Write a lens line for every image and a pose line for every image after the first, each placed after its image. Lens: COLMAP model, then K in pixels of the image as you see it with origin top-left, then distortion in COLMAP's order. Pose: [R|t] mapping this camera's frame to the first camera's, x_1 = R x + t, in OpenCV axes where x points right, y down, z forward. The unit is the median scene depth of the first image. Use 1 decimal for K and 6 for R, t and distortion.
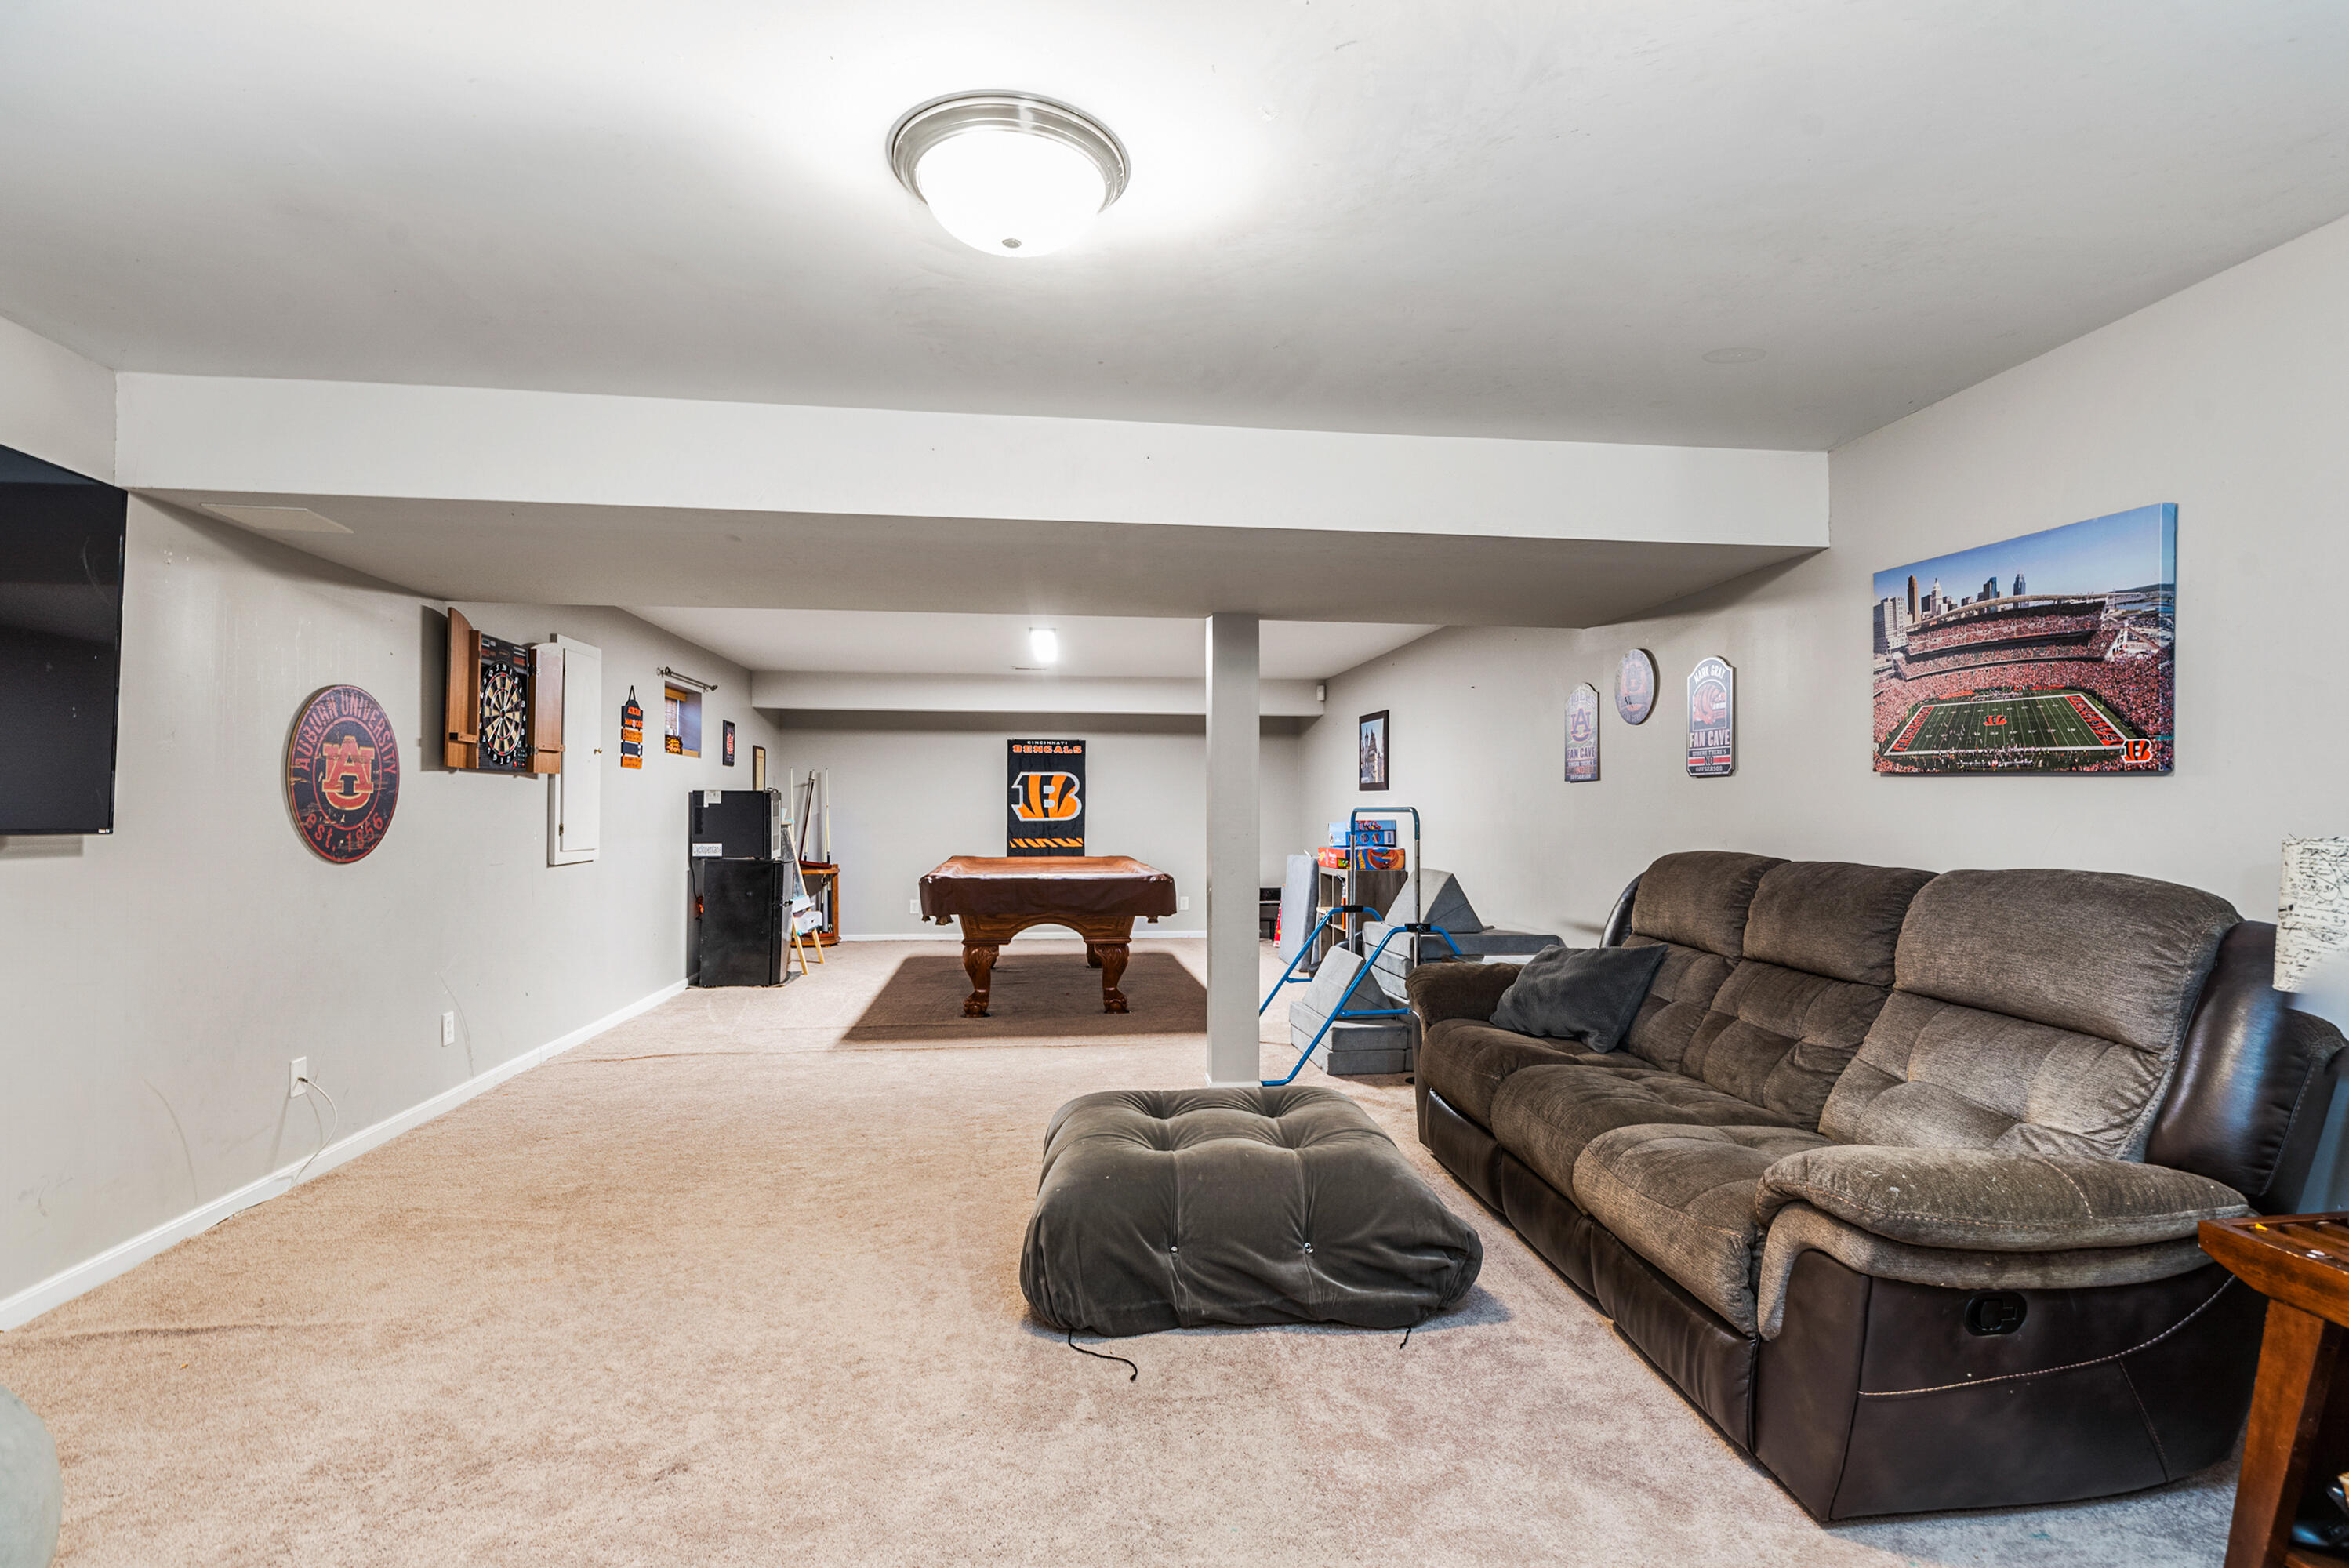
lens RADIAL K [[1150.4, 0, 1174.5], [0, 1150.4, 784.0], [0, 0, 1]] dist [0.000061, -0.000148]
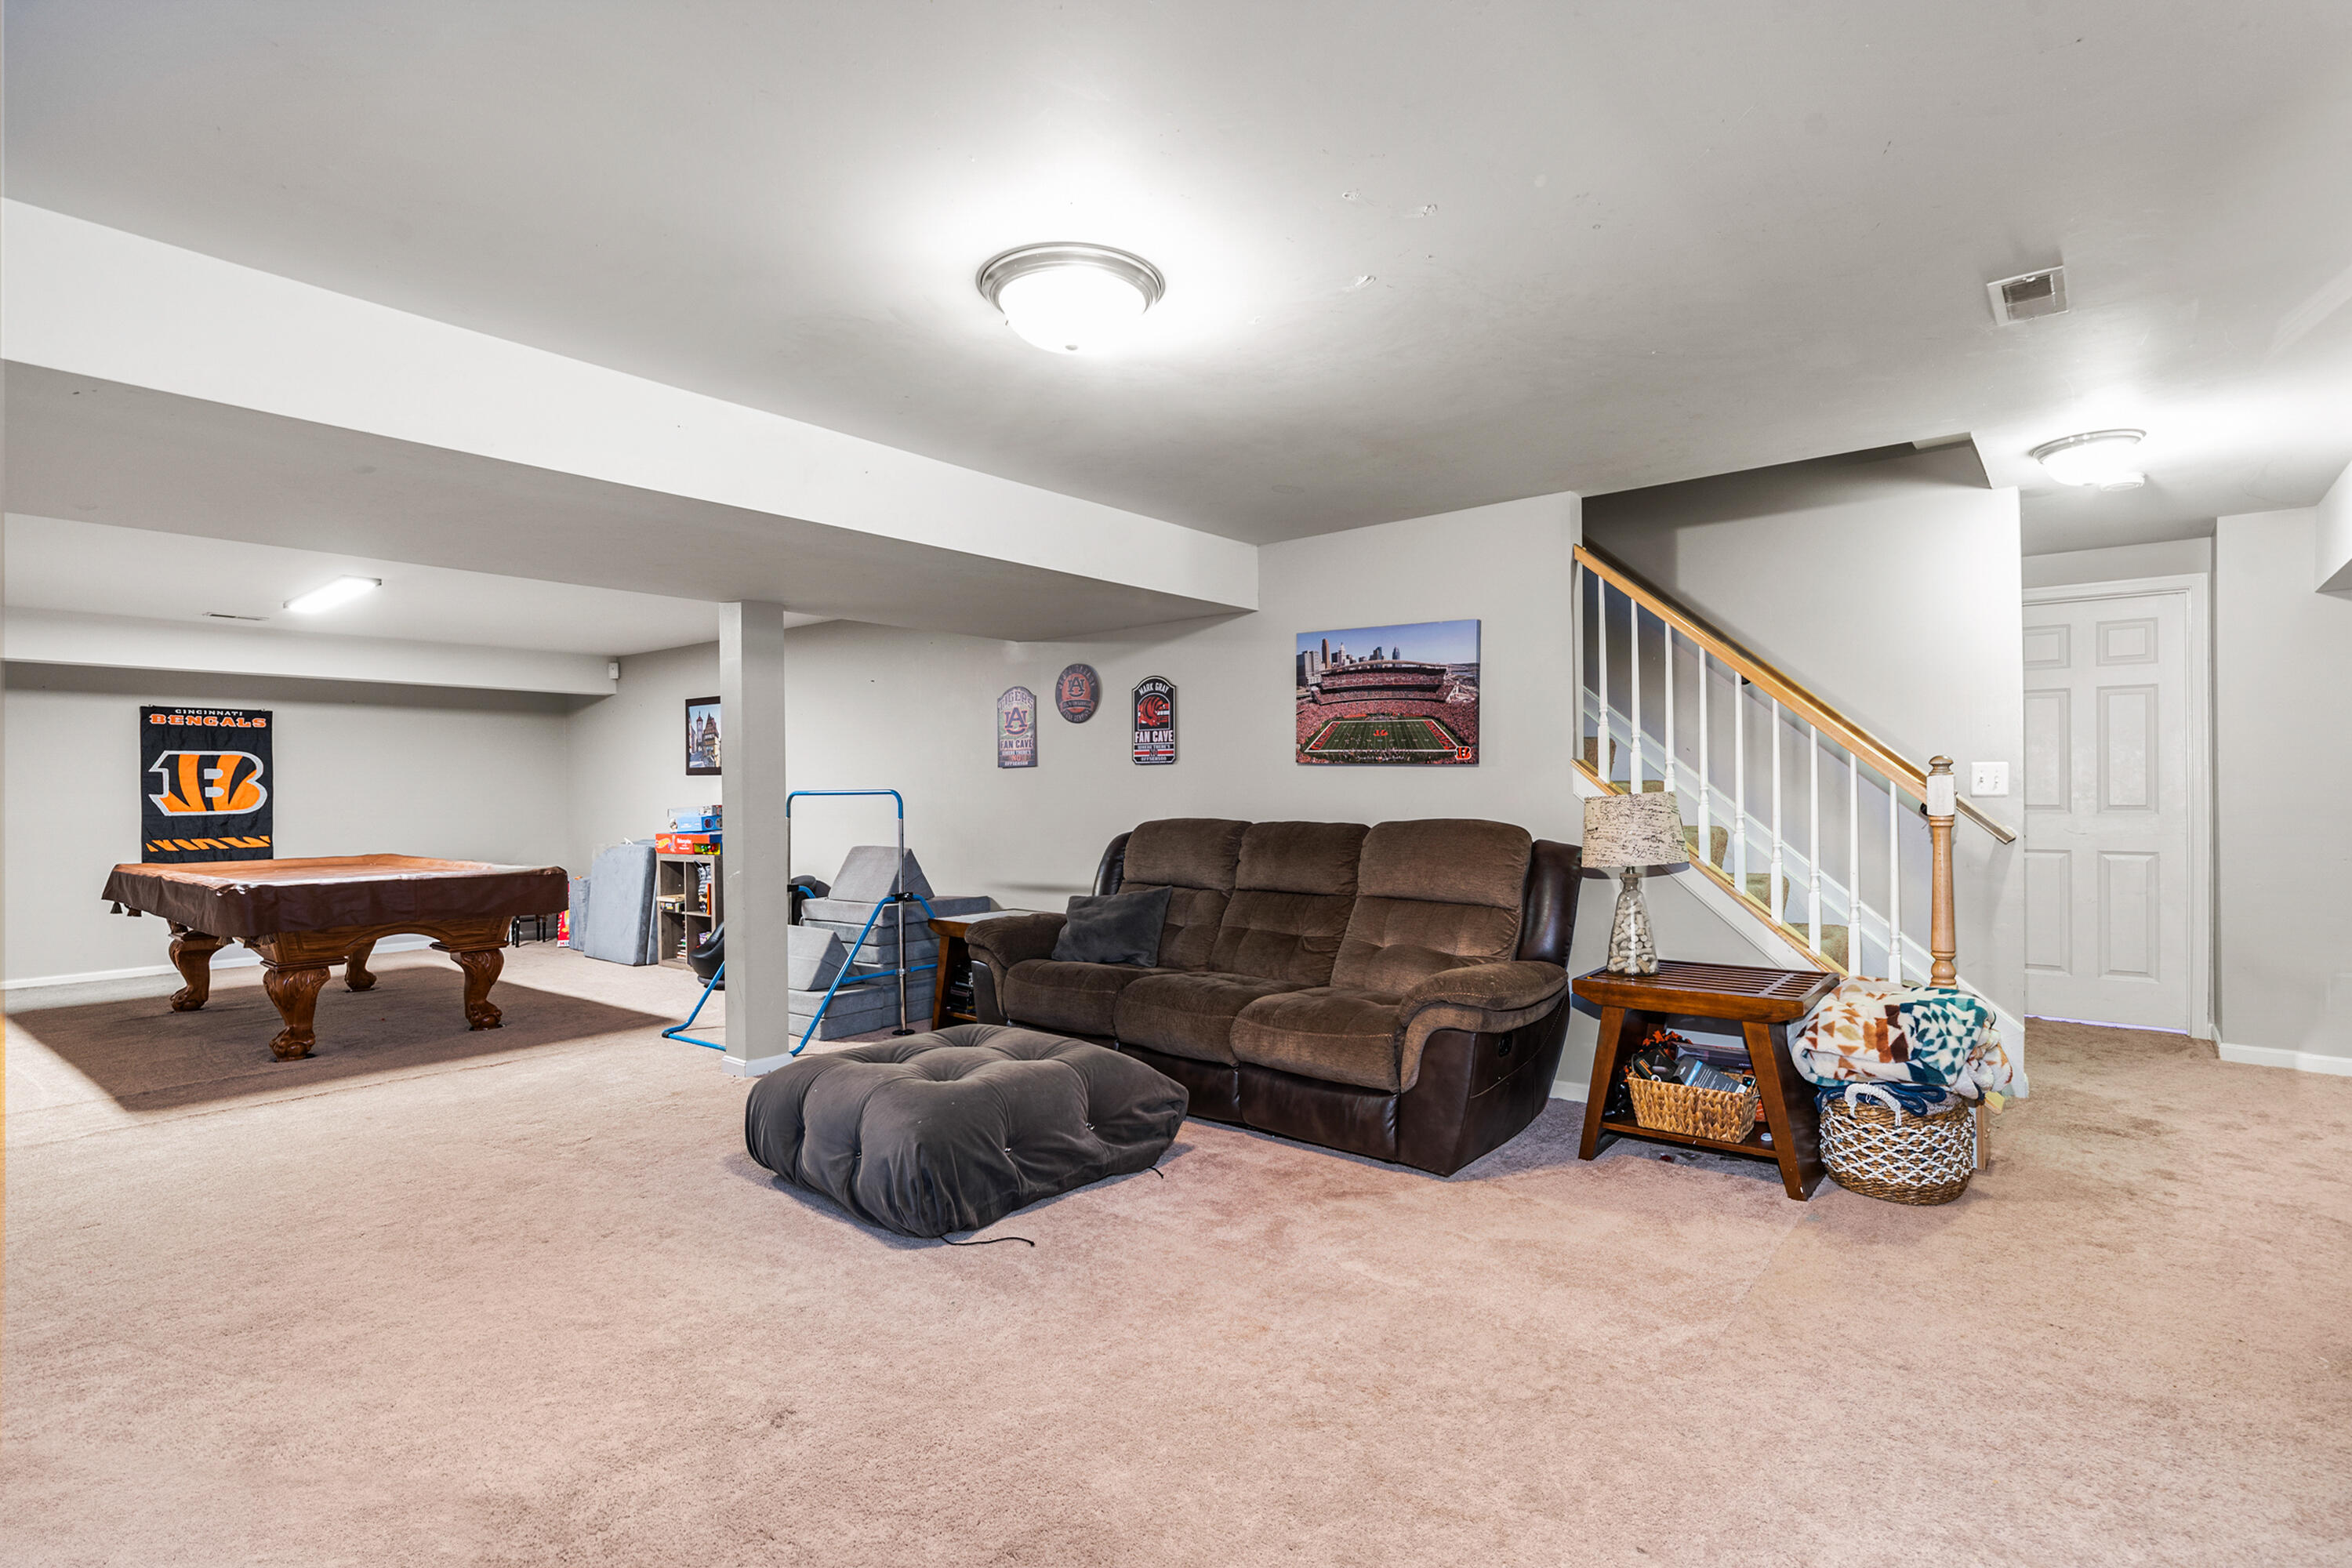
lens RADIAL K [[1177.1, 0, 1176.0], [0, 1177.1, 784.0], [0, 0, 1]] dist [-0.000338, -0.000105]
pose [[0.715727, -0.005980, 0.698355, -0.610904], [-0.003494, 0.999920, 0.012143, -0.000604], [-0.698372, -0.011131, 0.715649, -0.014962]]
